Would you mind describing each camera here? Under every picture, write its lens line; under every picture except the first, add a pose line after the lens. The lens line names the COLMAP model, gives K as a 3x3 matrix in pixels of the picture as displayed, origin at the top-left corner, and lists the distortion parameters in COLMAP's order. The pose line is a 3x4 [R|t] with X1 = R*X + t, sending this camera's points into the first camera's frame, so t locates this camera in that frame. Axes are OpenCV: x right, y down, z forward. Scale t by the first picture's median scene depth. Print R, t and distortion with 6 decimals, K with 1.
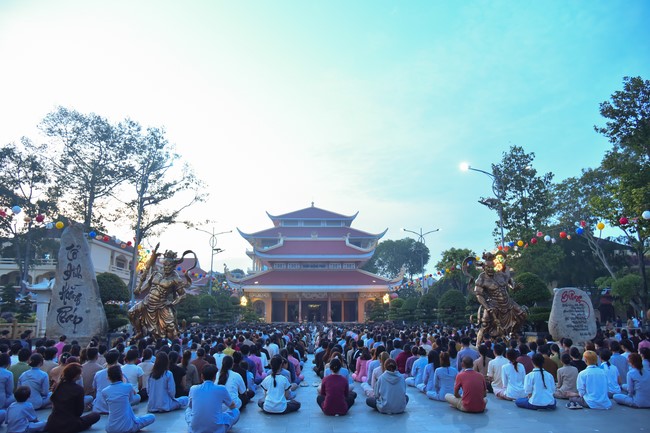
lens RADIAL K [[443.5, 0, 325.0], [0, 443.5, 216.5], [0, 0, 1]] dist [-0.094317, 0.000403]
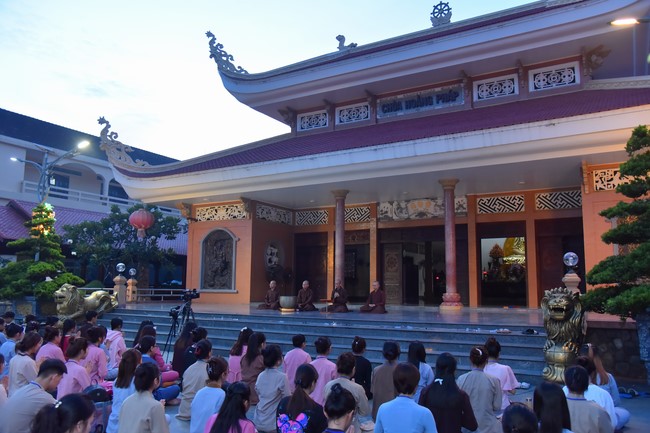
lens RADIAL K [[559.6, 0, 309.7], [0, 559.6, 216.7], [0, 0, 1]] dist [-0.004701, -0.001384]
pose [[0.852636, -0.060840, -0.518951, 0.095259], [0.112112, 0.991368, 0.067974, 0.152808], [0.510335, -0.116138, 0.852097, 0.664454]]
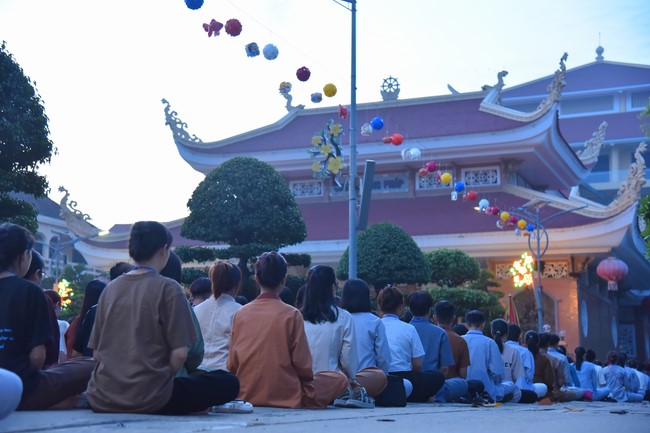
lens RADIAL K [[1083.3, 0, 325.0], [0, 1083.3, 216.5], [0, 0, 1]] dist [0.351888, 0.007120]
pose [[0.931373, -0.049806, -0.360643, 0.218630], [0.075861, 0.995404, 0.058444, 0.088214], [0.356074, -0.081792, 0.930871, 0.292394]]
